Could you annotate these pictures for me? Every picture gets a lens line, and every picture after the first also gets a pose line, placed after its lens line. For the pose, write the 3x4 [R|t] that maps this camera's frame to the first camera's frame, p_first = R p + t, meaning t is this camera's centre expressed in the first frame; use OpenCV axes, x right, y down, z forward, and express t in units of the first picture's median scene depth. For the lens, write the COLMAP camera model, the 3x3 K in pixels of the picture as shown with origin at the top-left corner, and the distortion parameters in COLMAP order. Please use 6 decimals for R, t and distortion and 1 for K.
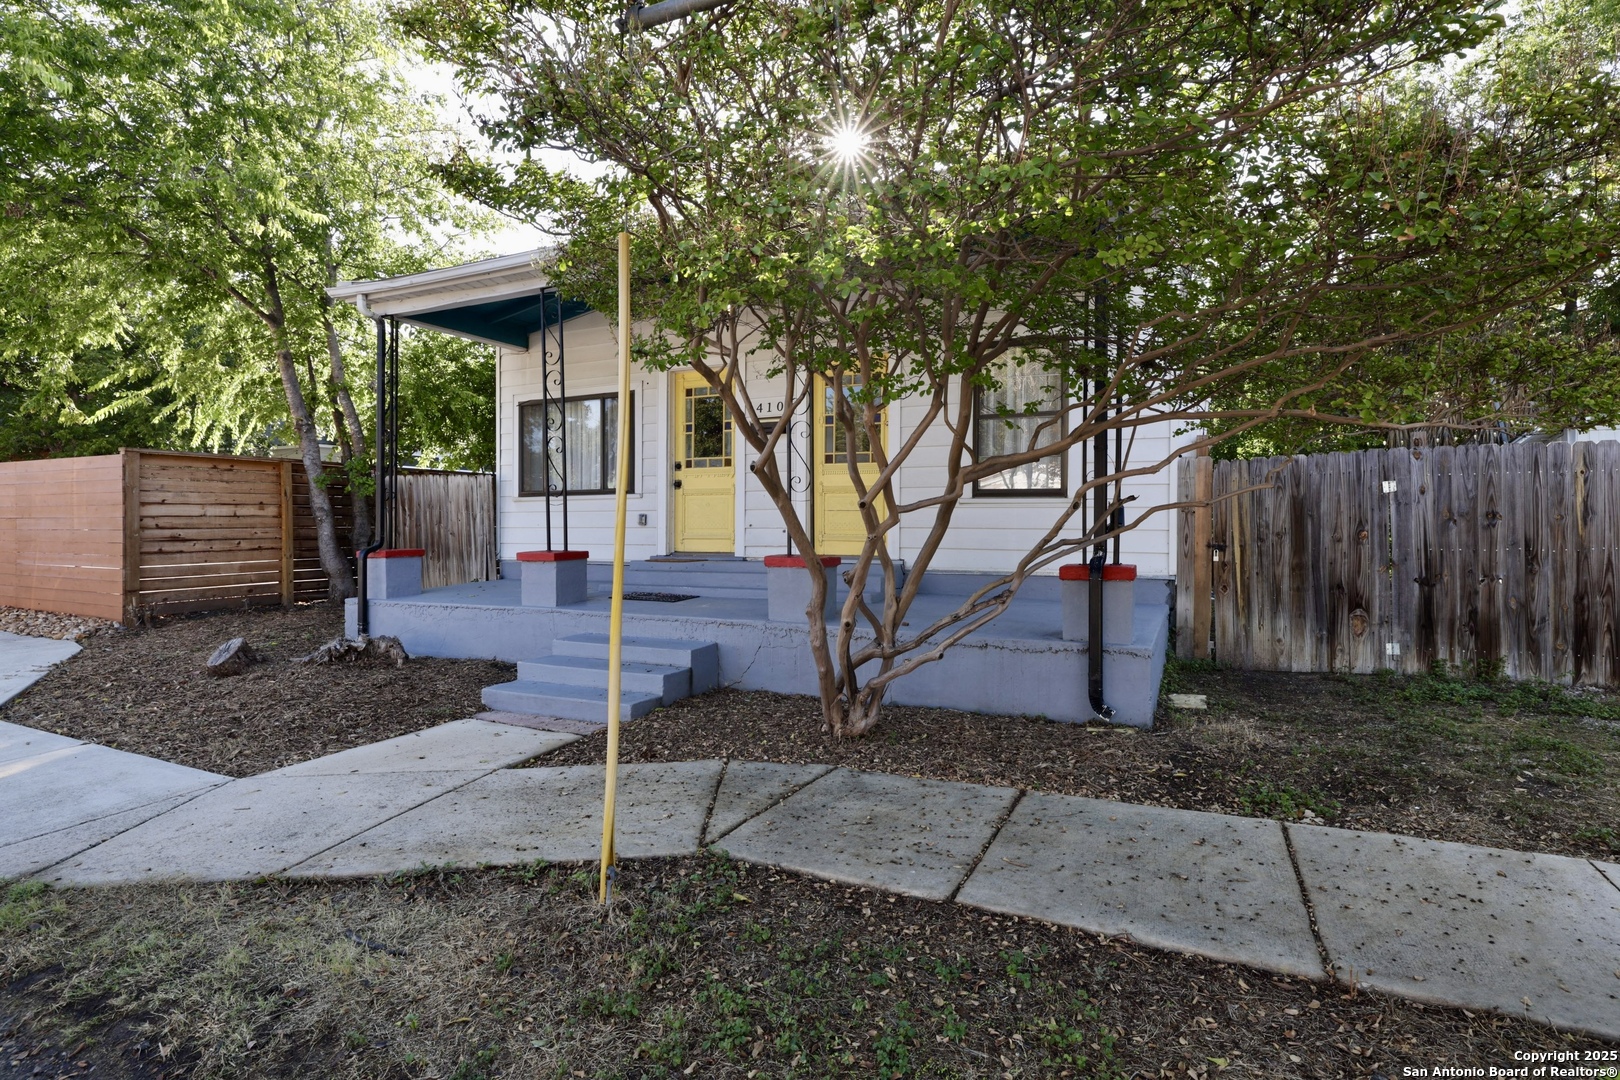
lens RADIAL K [[808.1, 0, 811.1], [0, 808.1, 533.3], [0, 0, 1]] dist [-0.000191, -0.000203]
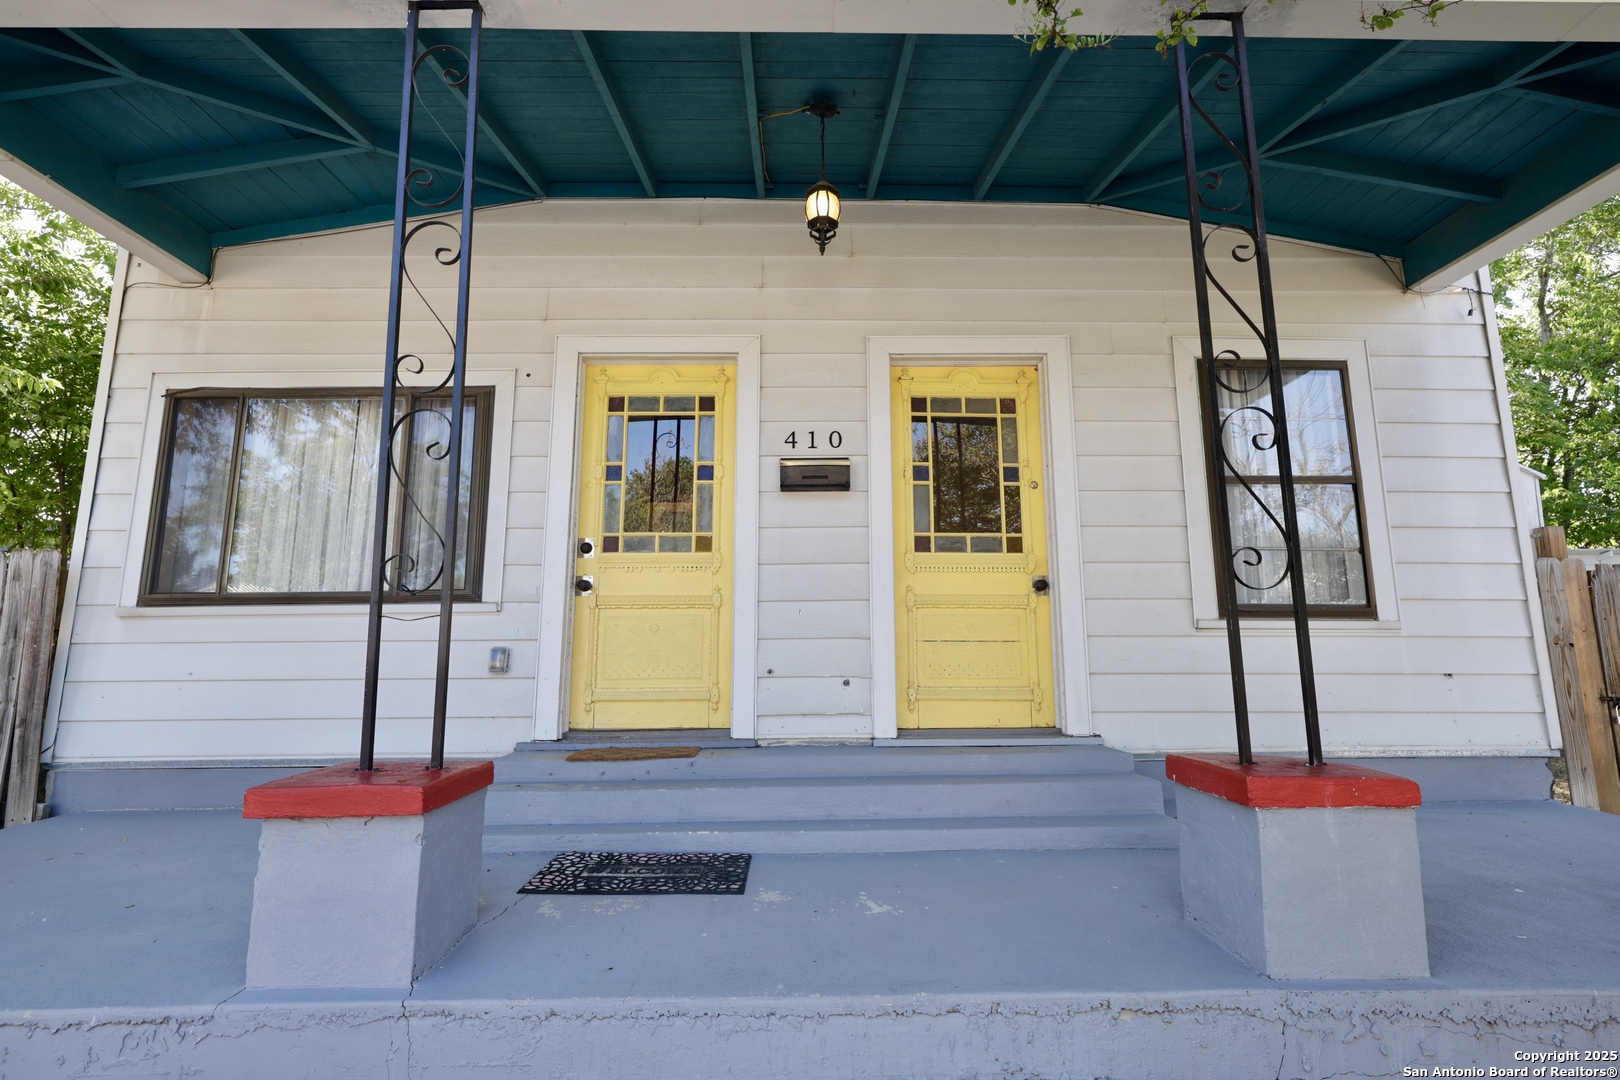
lens RADIAL K [[782.7, 0, 810.4], [0, 782.7, 531.2], [0, 0, 1]] dist [0.001678, 0.000438]
pose [[0.898296, 0.065037, 0.434551, -0.279682], [0.010509, 0.985522, -0.169221, -0.013873], [-0.439265, 0.156577, 0.884607, 0.592499]]
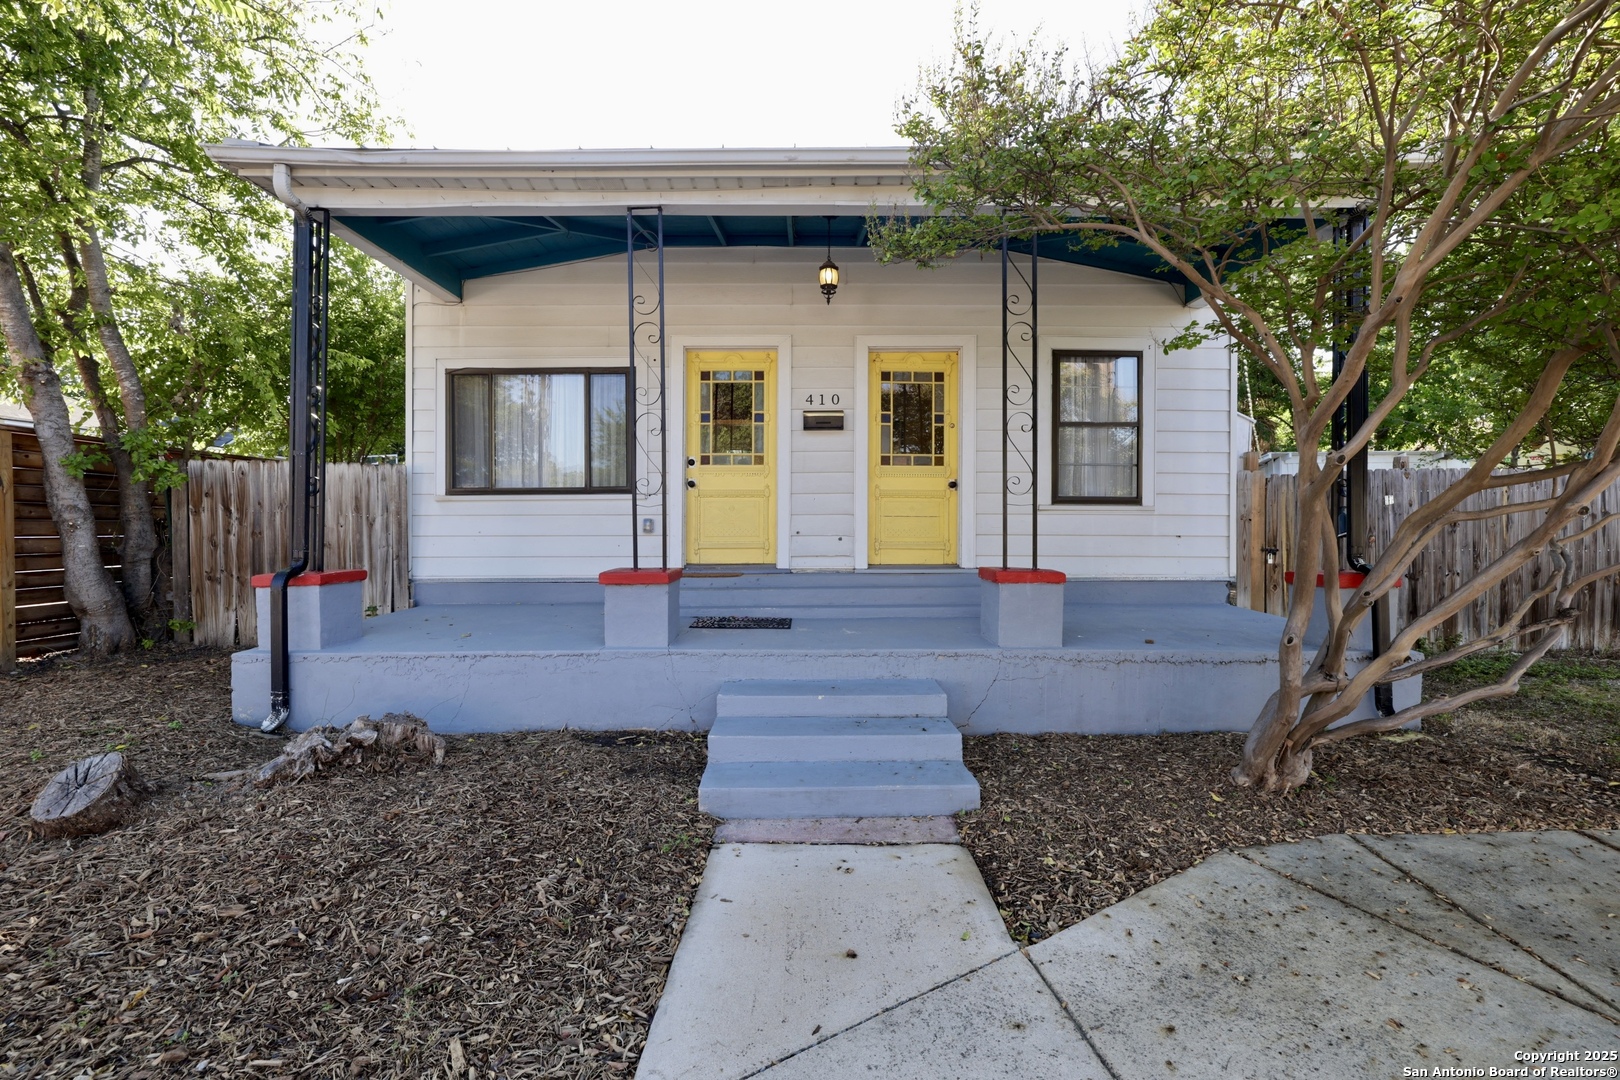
lens RADIAL K [[694.2, 0, 813.1], [0, 694.2, 532.3], [0, 0, 1]] dist [0.001371, 0.000000]
pose [[0.901126, -0.003131, 0.433547, -0.410253], [0.005942, 0.999969, -0.005129, -0.006582], [-0.433517, 0.007198, 0.901116, 0.332750]]
